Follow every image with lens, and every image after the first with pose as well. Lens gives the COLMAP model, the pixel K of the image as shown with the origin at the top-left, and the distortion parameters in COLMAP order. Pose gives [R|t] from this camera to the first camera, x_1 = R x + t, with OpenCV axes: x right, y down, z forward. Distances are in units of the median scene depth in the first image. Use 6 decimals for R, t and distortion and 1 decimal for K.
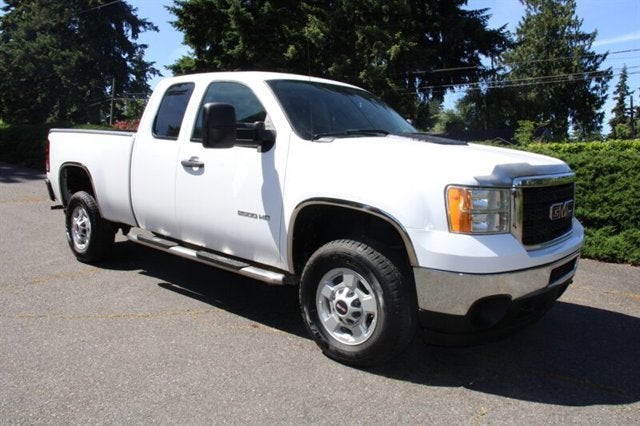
lens RADIAL K [[522.5, 0, 320.9], [0, 522.5, 202.7], [0, 0, 1]] dist [-0.151903, 0.121769]
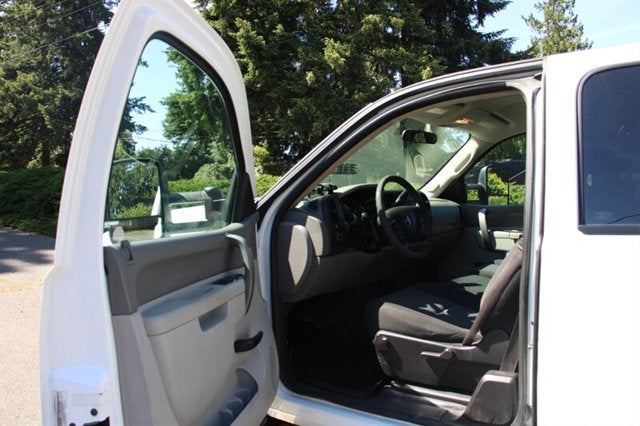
lens RADIAL K [[522.5, 0, 324.6], [0, 522.5, 209.9], [0, 0, 1]] dist [-0.151903, 0.121769]
pose [[0.998760, -0.037284, 0.033002, -0.066253], [0.038929, 0.997955, -0.050695, -0.022355], [-0.031044, 0.051916, 0.998169, 0.121993]]
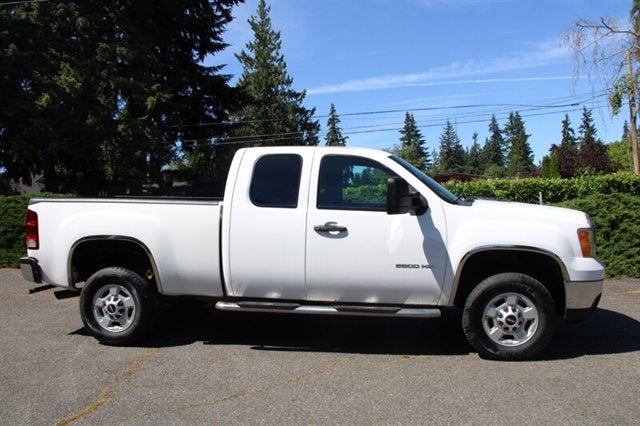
lens RADIAL K [[522.5, 0, 316.7], [0, 522.5, 207.5], [0, 0, 1]] dist [-0.151903, 0.121769]
pose [[0.847163, -0.046900, 0.529259, -0.125273], [0.090670, 0.994247, -0.057028, -0.008385], [-0.523539, 0.096300, 0.846542, 0.006864]]
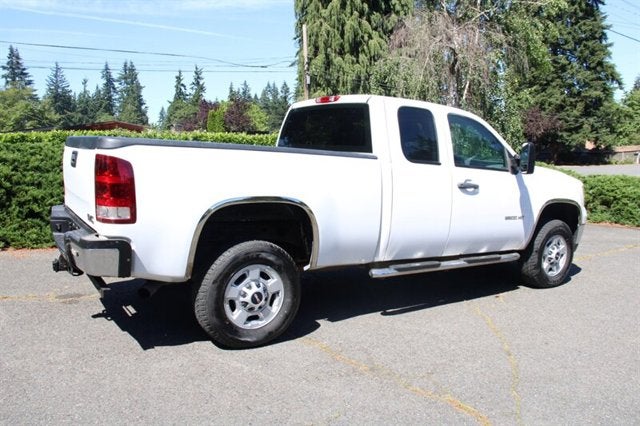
lens RADIAL K [[522.5, 0, 321.1], [0, 522.5, 213.3], [0, 0, 1]] dist [-0.151903, 0.121769]
pose [[0.260334, -0.129333, 0.956817, -0.210261], [0.073191, 0.990780, 0.114009, -0.024521], [-0.962740, 0.040350, 0.267400, 0.145069]]
